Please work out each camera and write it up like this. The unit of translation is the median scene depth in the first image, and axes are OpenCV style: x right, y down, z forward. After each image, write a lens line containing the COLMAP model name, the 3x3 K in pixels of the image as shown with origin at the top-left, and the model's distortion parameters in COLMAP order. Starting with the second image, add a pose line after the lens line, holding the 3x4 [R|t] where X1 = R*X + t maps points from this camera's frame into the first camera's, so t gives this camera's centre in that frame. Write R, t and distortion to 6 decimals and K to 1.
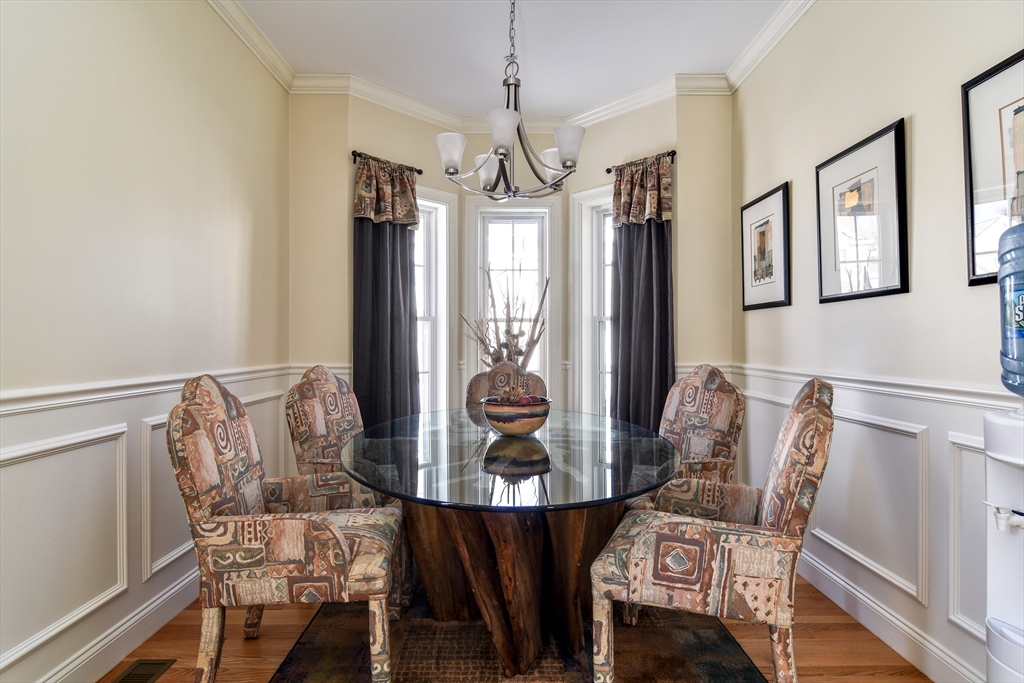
lens RADIAL K [[553.2, 0, 512.7], [0, 553.2, 340.5], [0, 0, 1]] dist [0.010371, -0.010588]
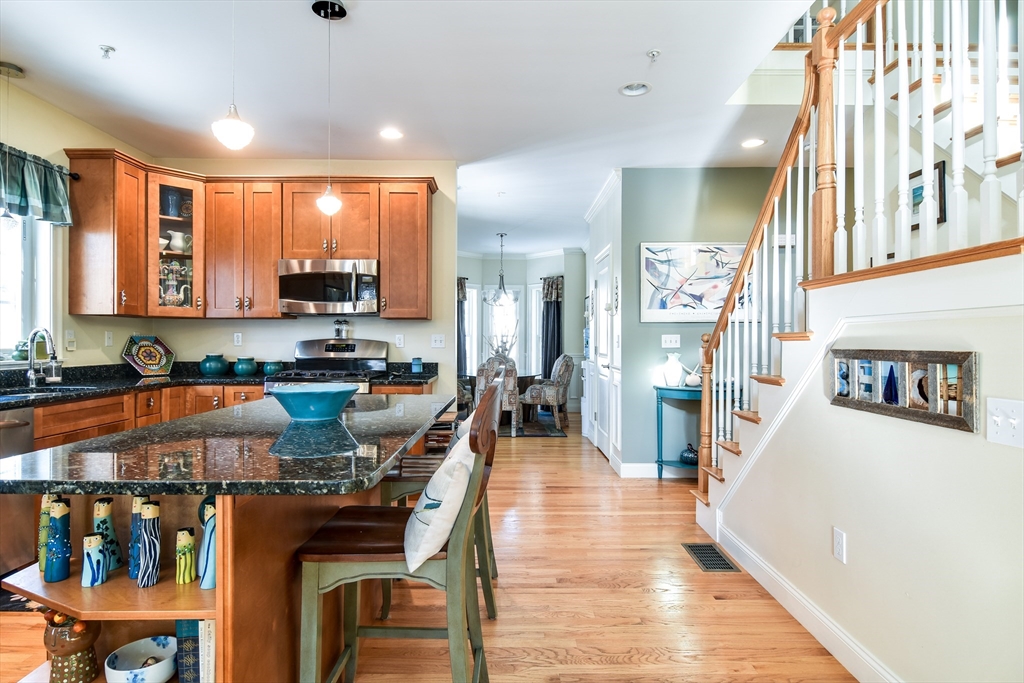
lens RADIAL K [[553.2, 0, 513.9], [0, 553.2, 338.8], [0, 0, 1]] dist [0.010371, -0.010588]
pose [[0.999987, 0.004305, 0.002848, 0.043496], [-0.004315, 0.999984, 0.003687, -0.040076], [-0.002832, -0.003699, 0.999989, -1.630424]]
